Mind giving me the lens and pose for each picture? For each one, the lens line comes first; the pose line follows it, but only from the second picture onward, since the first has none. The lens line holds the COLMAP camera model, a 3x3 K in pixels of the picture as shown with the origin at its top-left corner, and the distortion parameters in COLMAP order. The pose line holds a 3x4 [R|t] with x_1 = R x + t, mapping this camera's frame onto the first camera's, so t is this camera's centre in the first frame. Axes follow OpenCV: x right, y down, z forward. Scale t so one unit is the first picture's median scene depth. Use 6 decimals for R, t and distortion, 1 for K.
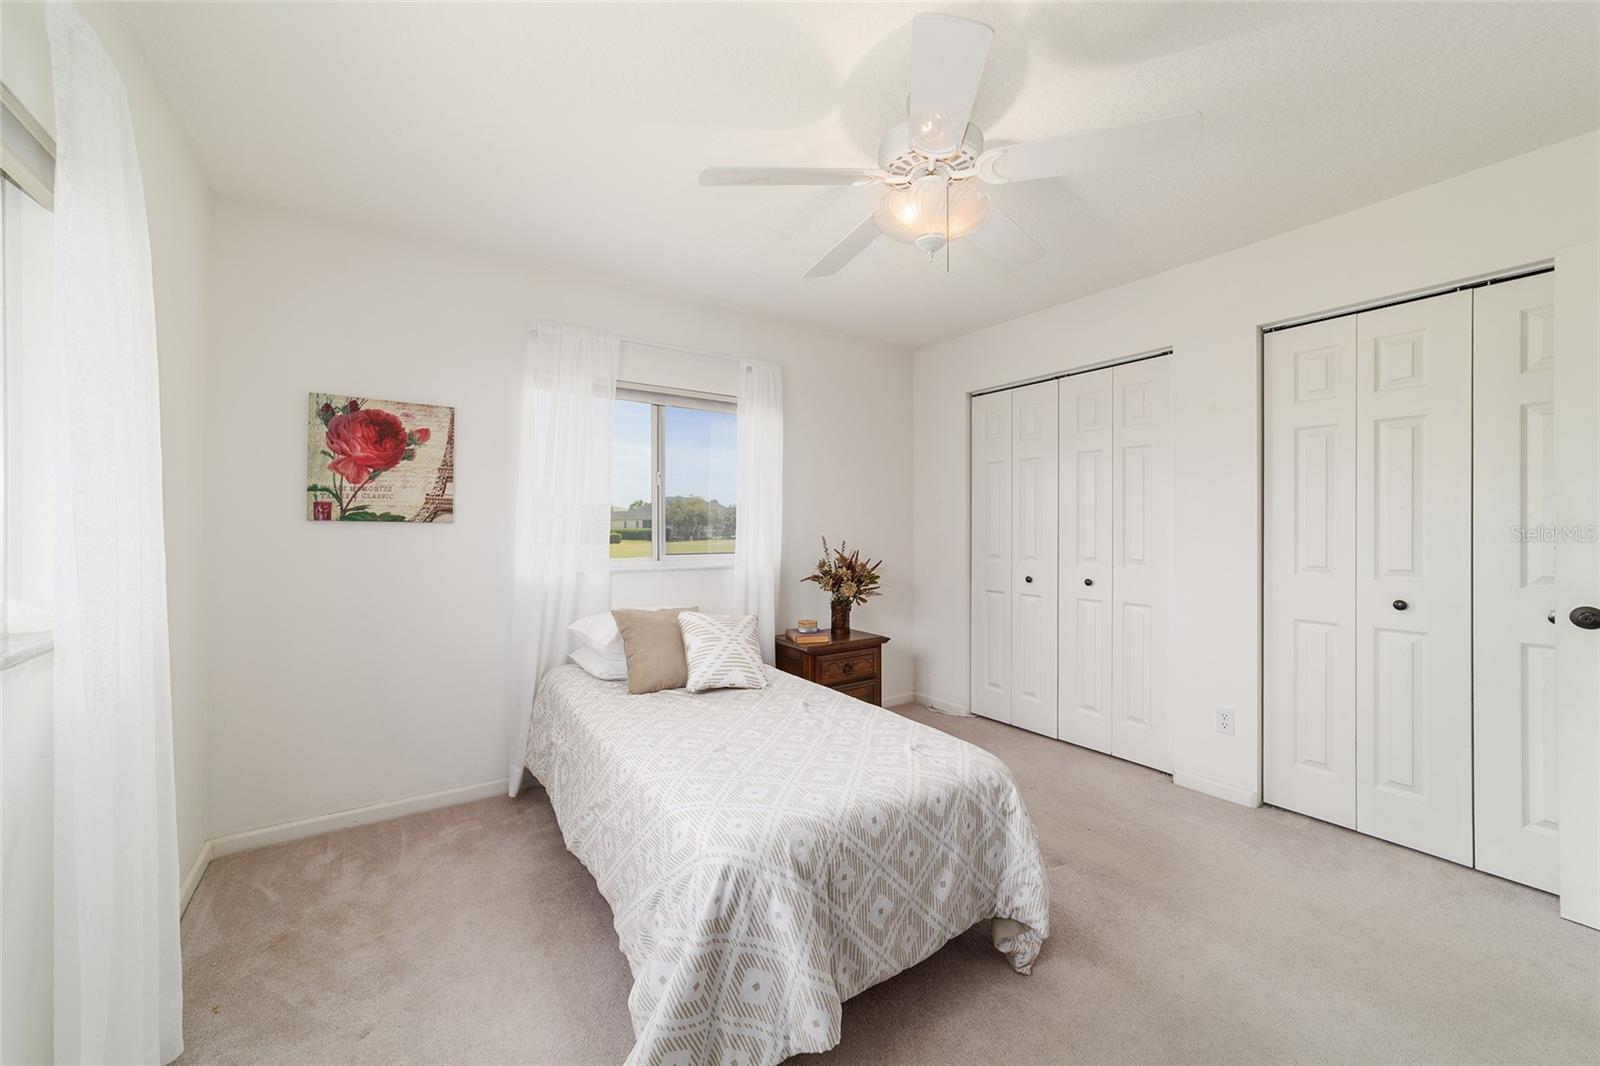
lens RADIAL K [[614.2, 0, 794.2], [0, 614.2, 524.1], [0, 0, 1]] dist [-0.019117, 0.008385]
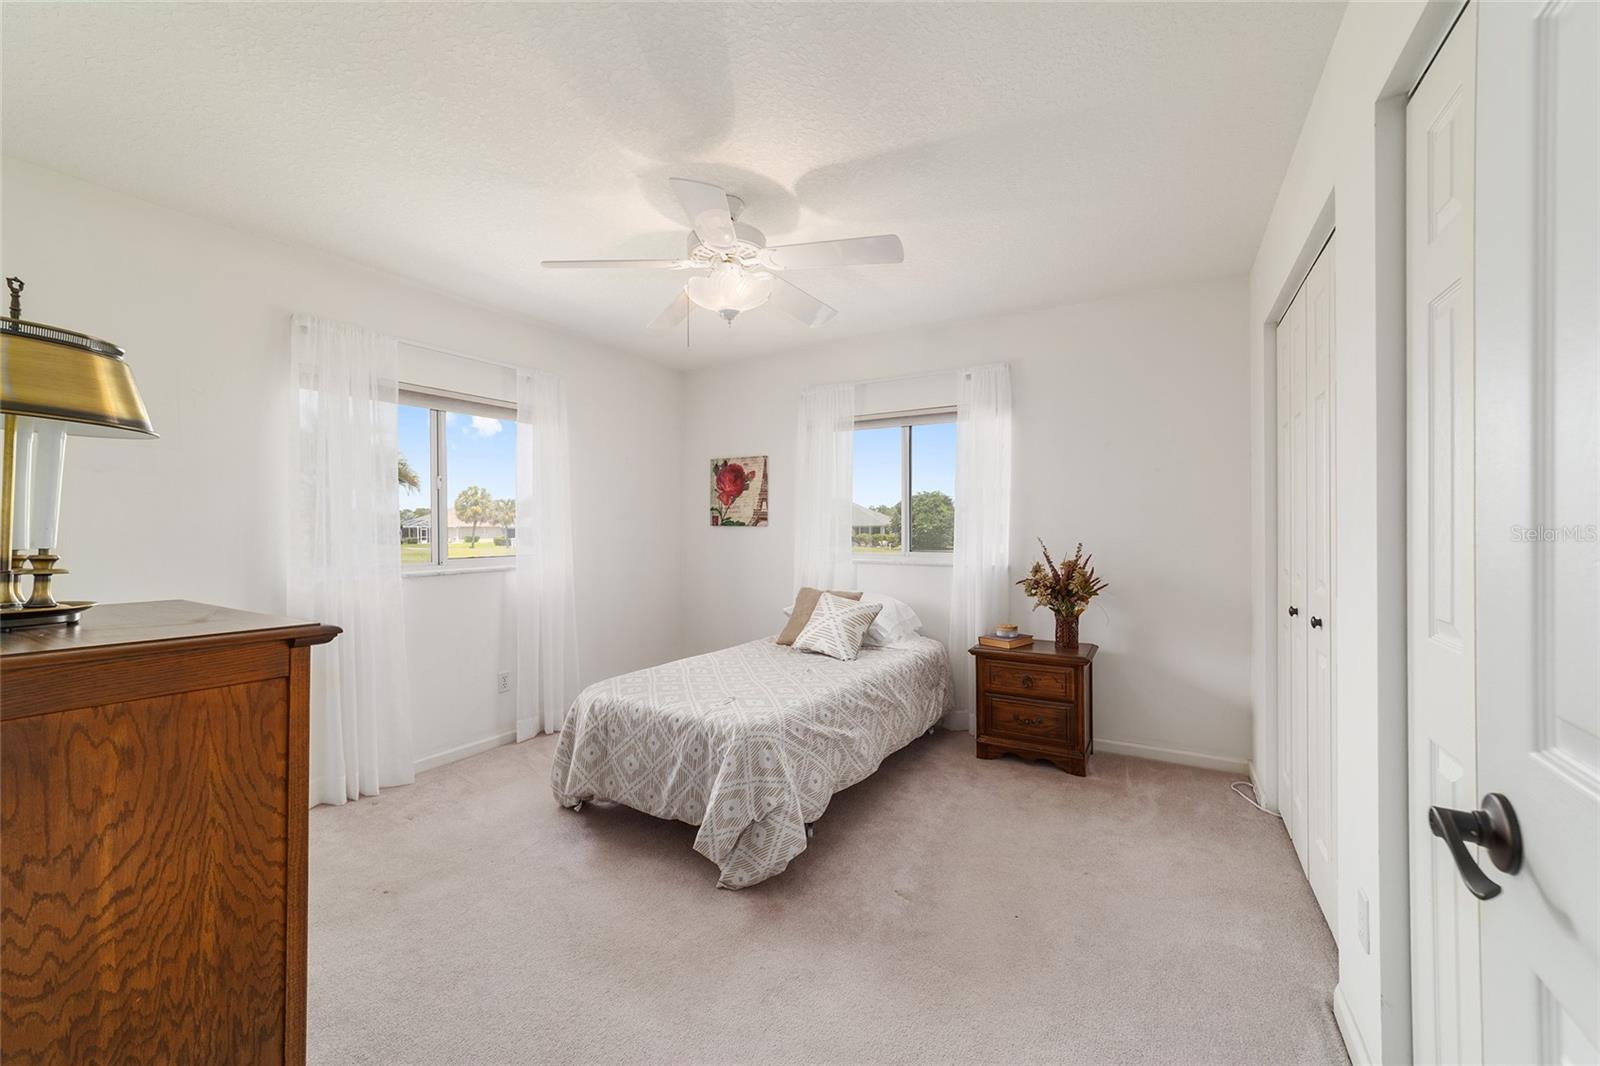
lens RADIAL K [[615.3, 0, 798.1], [0, 615.3, 532.5], [0, 0, 1]] dist [-0.021304, 0.009471]
pose [[0.420803, 0.004696, -0.907140, 1.037120], [0.010461, 0.999895, 0.010029, -0.001189], [0.907092, -0.013710, 0.420710, 0.409226]]
